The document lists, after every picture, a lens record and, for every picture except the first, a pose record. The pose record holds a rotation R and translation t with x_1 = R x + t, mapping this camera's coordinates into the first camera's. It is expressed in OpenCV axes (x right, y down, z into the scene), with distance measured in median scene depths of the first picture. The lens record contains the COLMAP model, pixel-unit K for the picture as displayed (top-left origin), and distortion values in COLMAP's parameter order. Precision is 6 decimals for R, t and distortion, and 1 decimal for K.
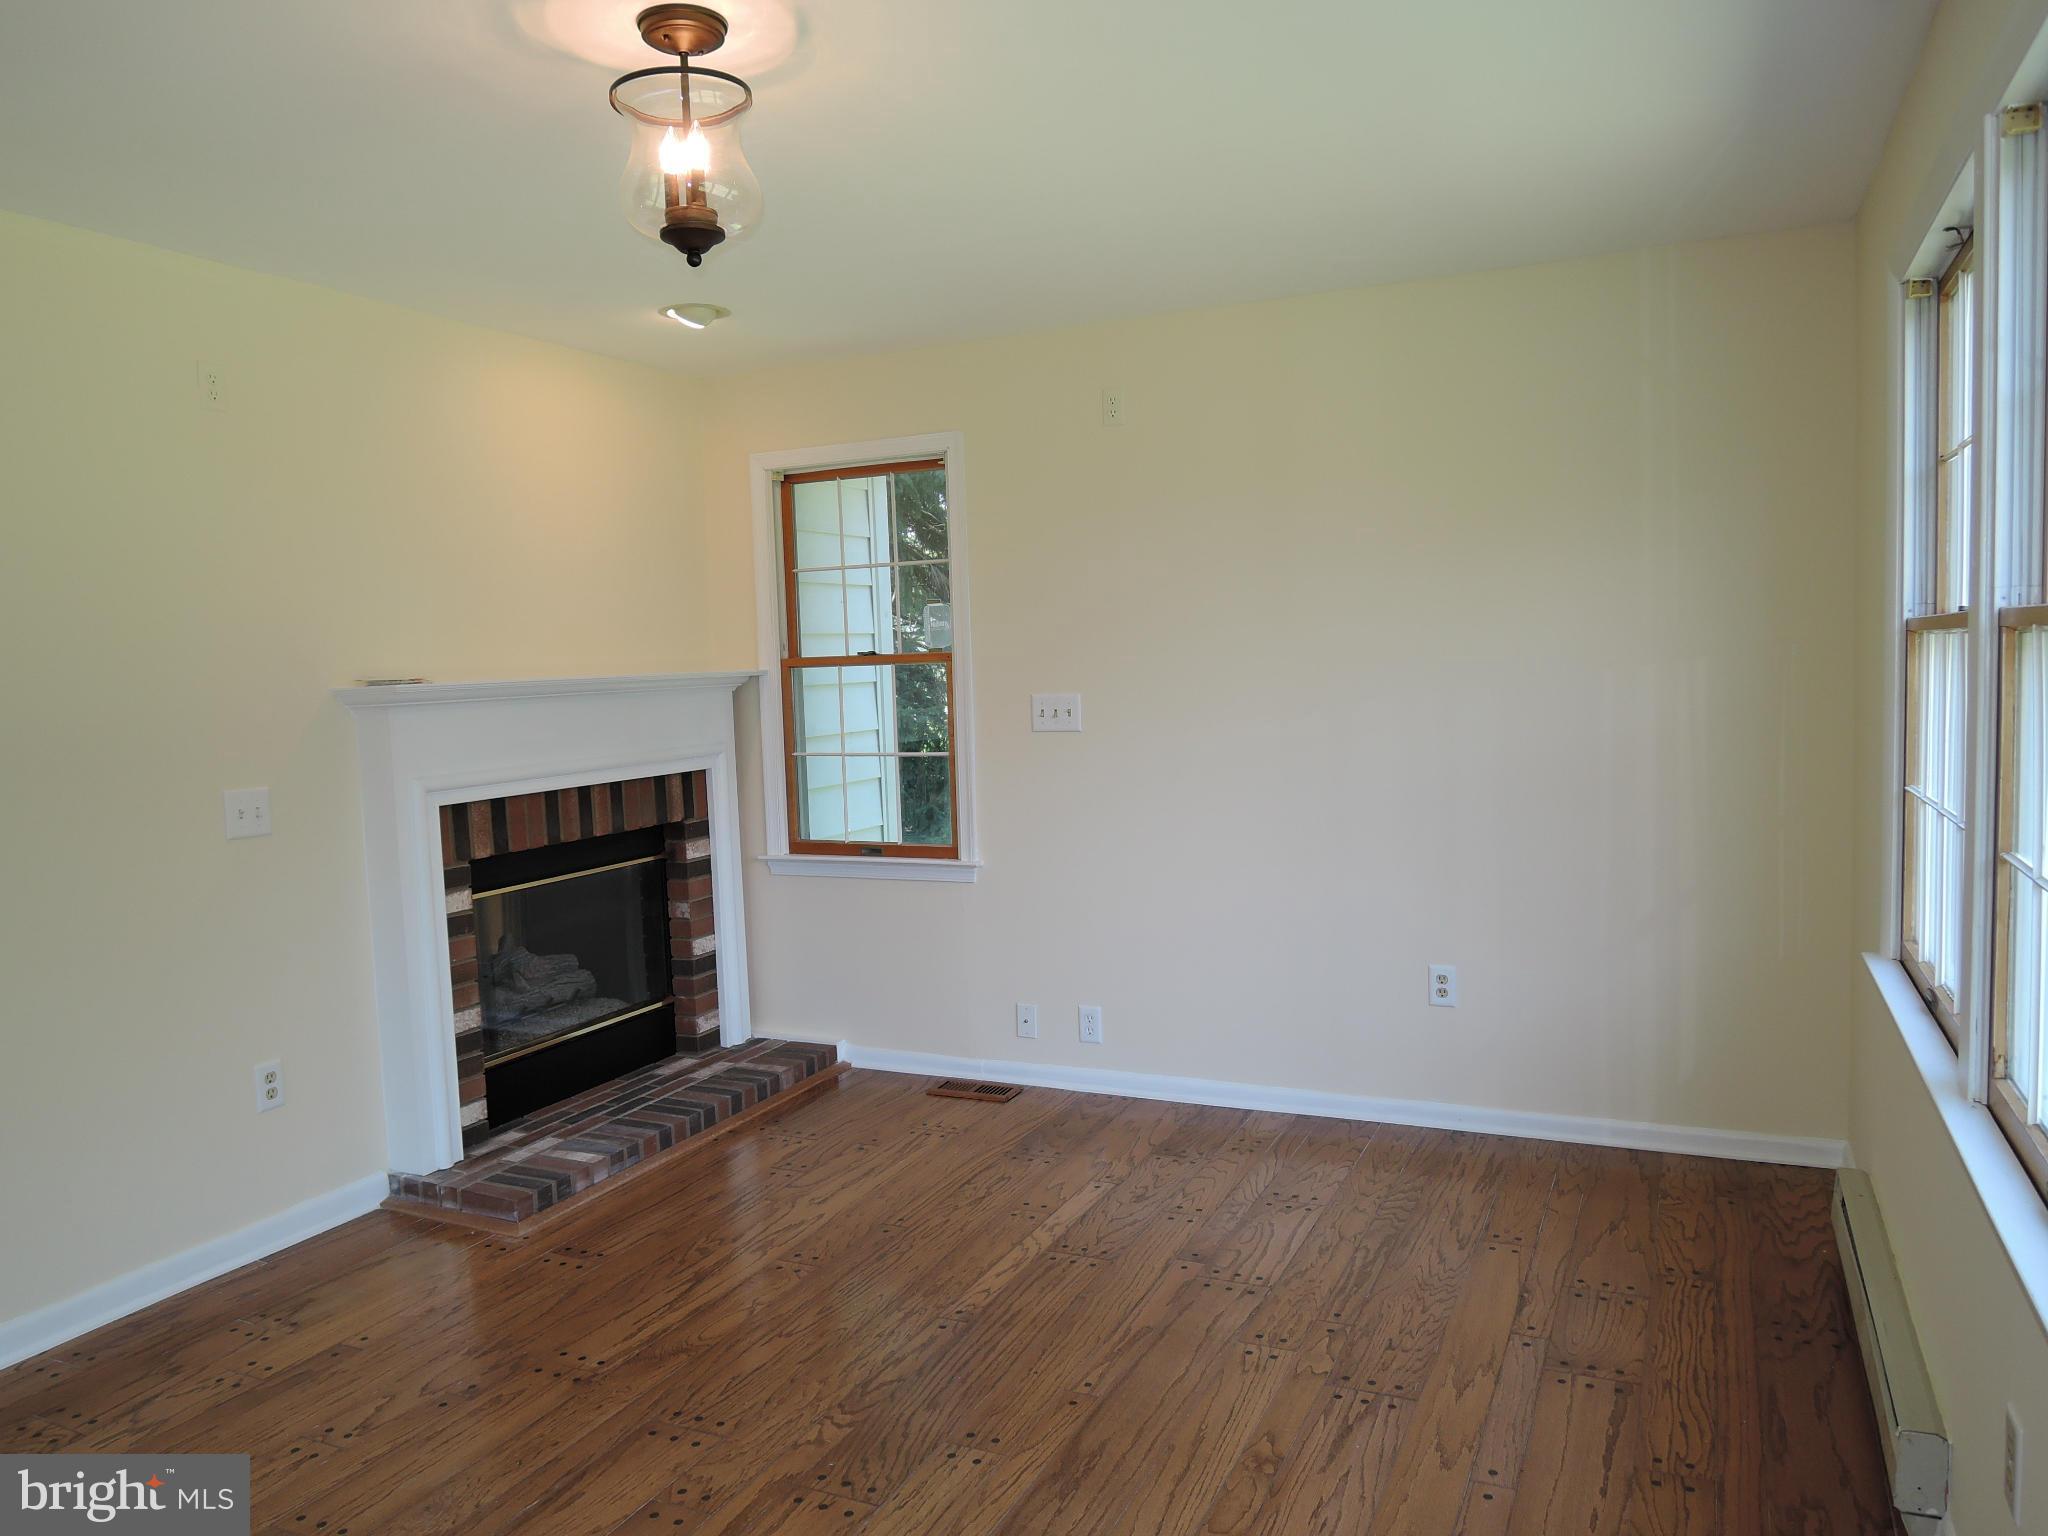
lens RADIAL K [[1458.9, 0, 1024.0], [0, 1458.9, 768.0], [0, 0, 1]] dist [-0.025617, 0.003366]
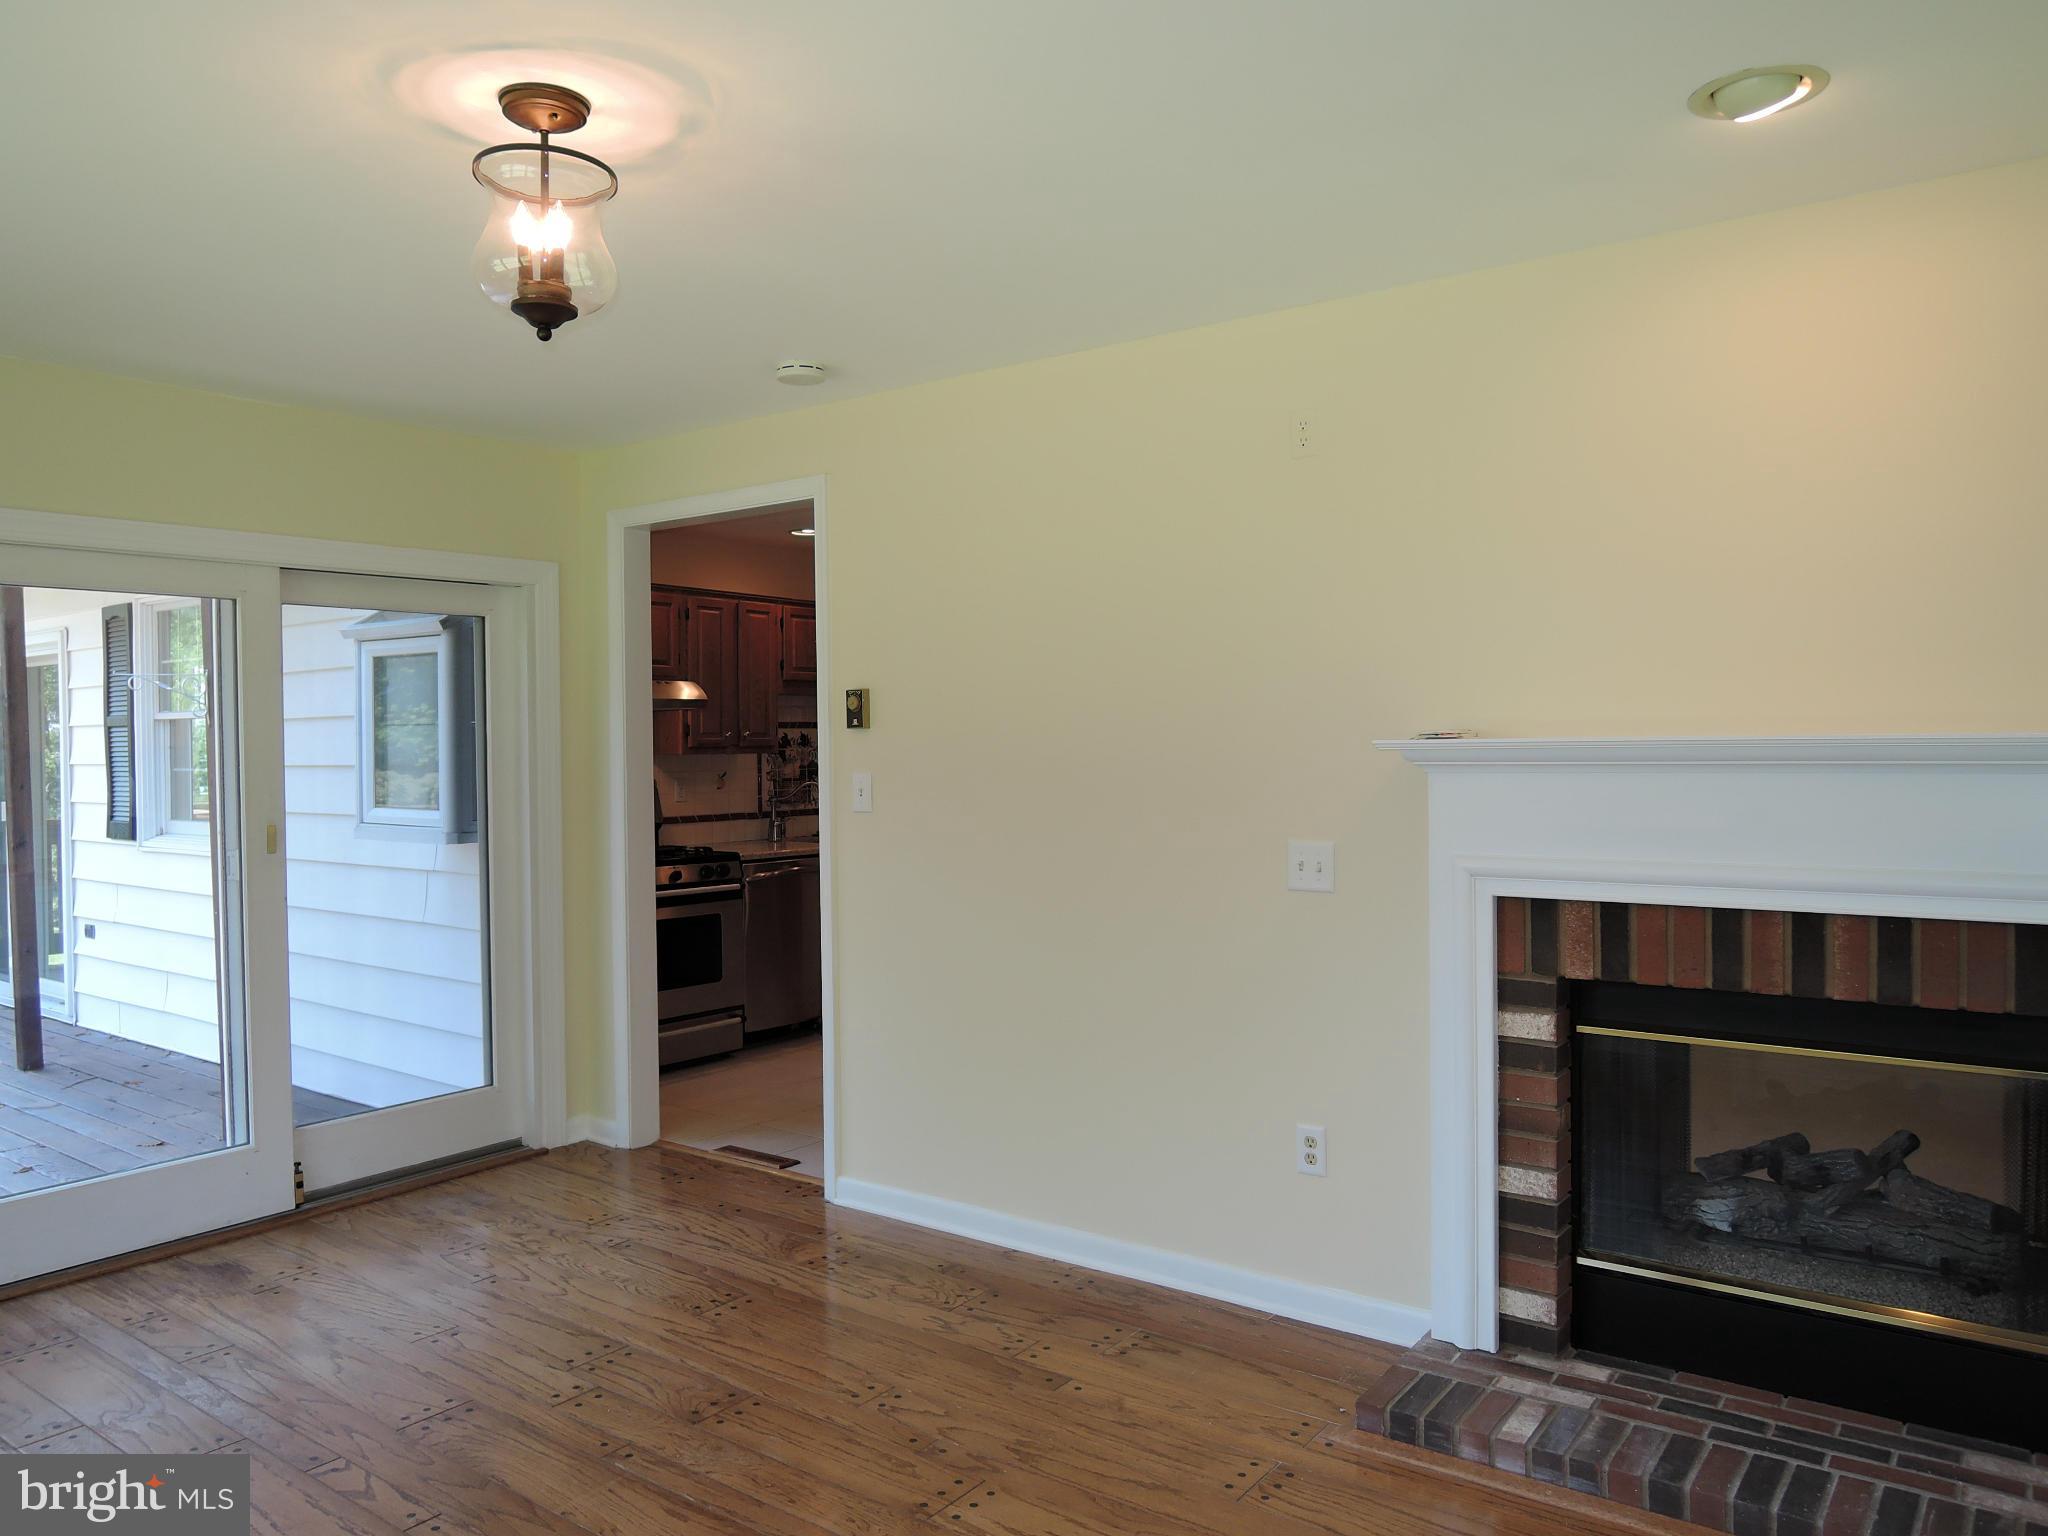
lens RADIAL K [[1458.9, 0, 1024.0], [0, 1458.9, 768.0], [0, 0, 1]] dist [-0.025617, 0.003366]
pose [[-0.196774, 0.057401, -0.978767, 0.409802], [-0.058297, 0.995833, 0.070122, -0.082596], [0.978714, 0.070858, -0.192608, 0.896104]]
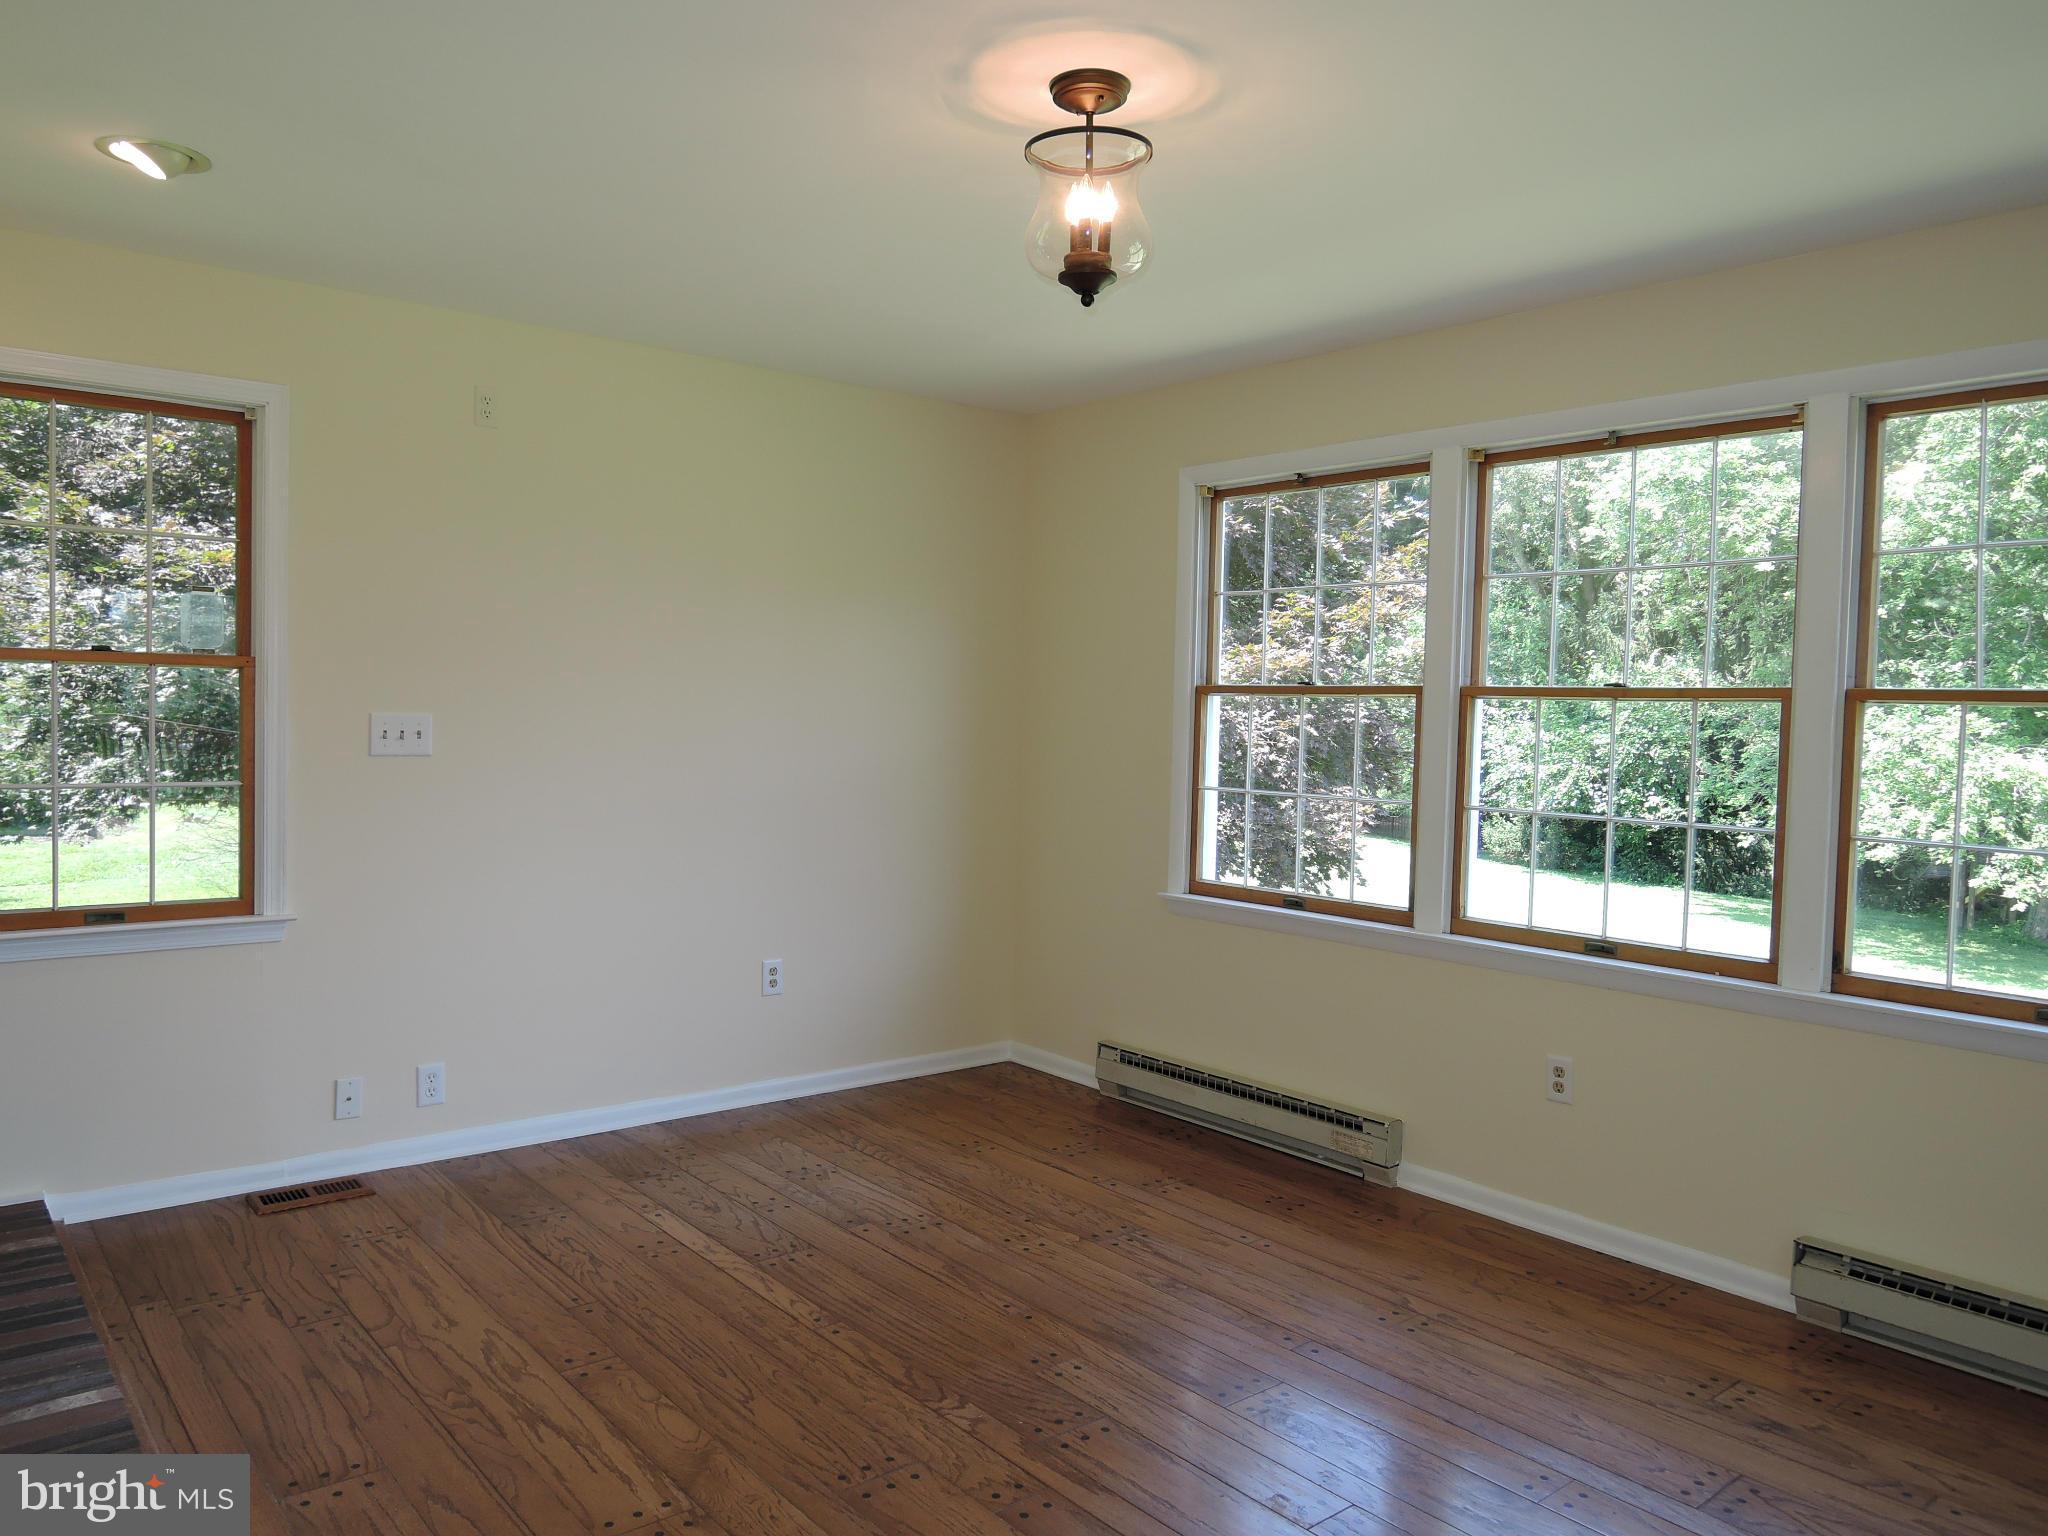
lens RADIAL K [[1458.9, 0, 1024.0], [0, 1458.9, 768.0], [0, 0, 1]] dist [-0.025617, 0.003366]
pose [[0.418515, 0.003866, 0.908202, -0.723287], [0.031097, 0.999344, -0.018584, 0.012017], [-0.907678, 0.036020, 0.418120, 0.349038]]
